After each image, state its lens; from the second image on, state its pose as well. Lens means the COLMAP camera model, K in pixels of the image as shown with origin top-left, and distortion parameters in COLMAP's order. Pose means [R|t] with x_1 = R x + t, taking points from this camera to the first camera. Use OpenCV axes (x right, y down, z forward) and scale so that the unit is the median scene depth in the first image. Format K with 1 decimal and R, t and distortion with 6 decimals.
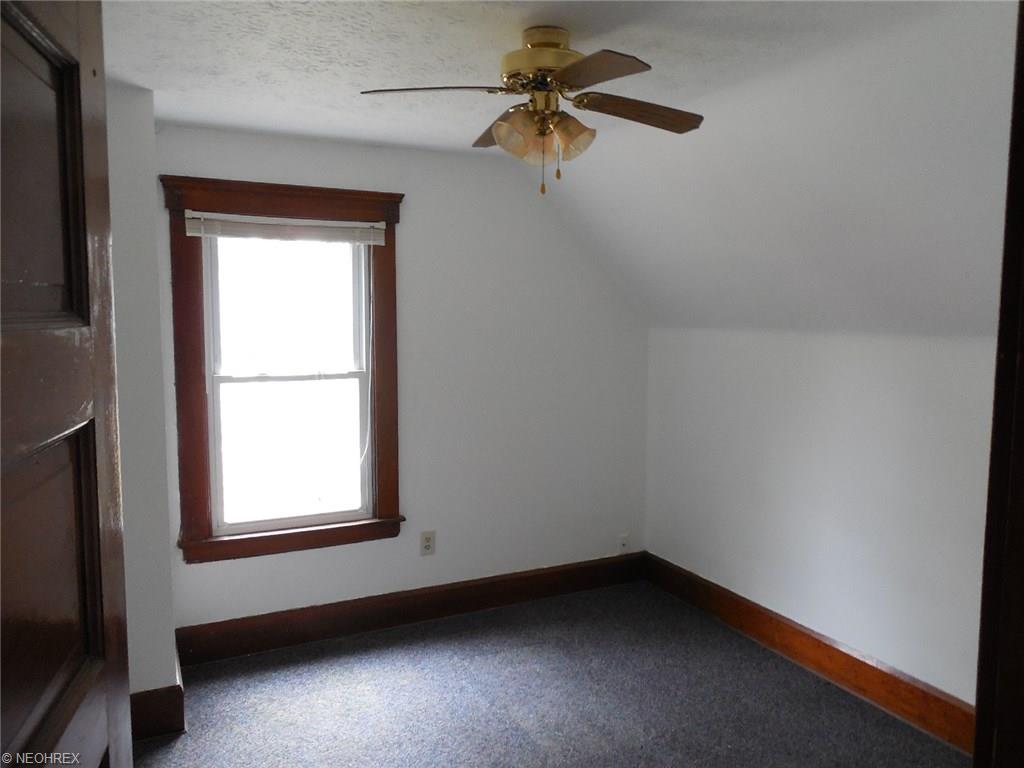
lens RADIAL K [[761.0, 0, 523.3], [0, 761.0, 383.1], [0, 0, 1]] dist [0.002183, 0.007307]
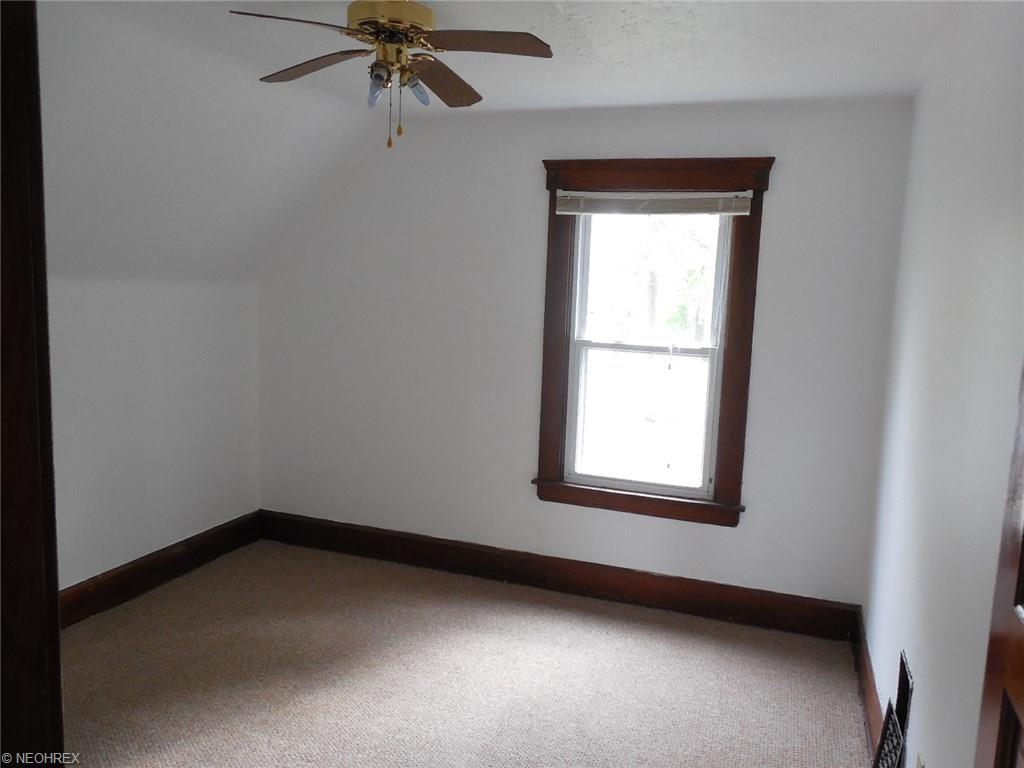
lens RADIAL K [[761.0, 0, 523.3], [0, 761.0, 383.1], [0, 0, 1]] dist [0.002183, 0.007307]
pose [[0.704655, 0.117968, -0.699675, 0.312548], [-0.101851, 0.992687, 0.064795, -0.009722], [0.702203, 0.025604, 0.711517, 0.152080]]
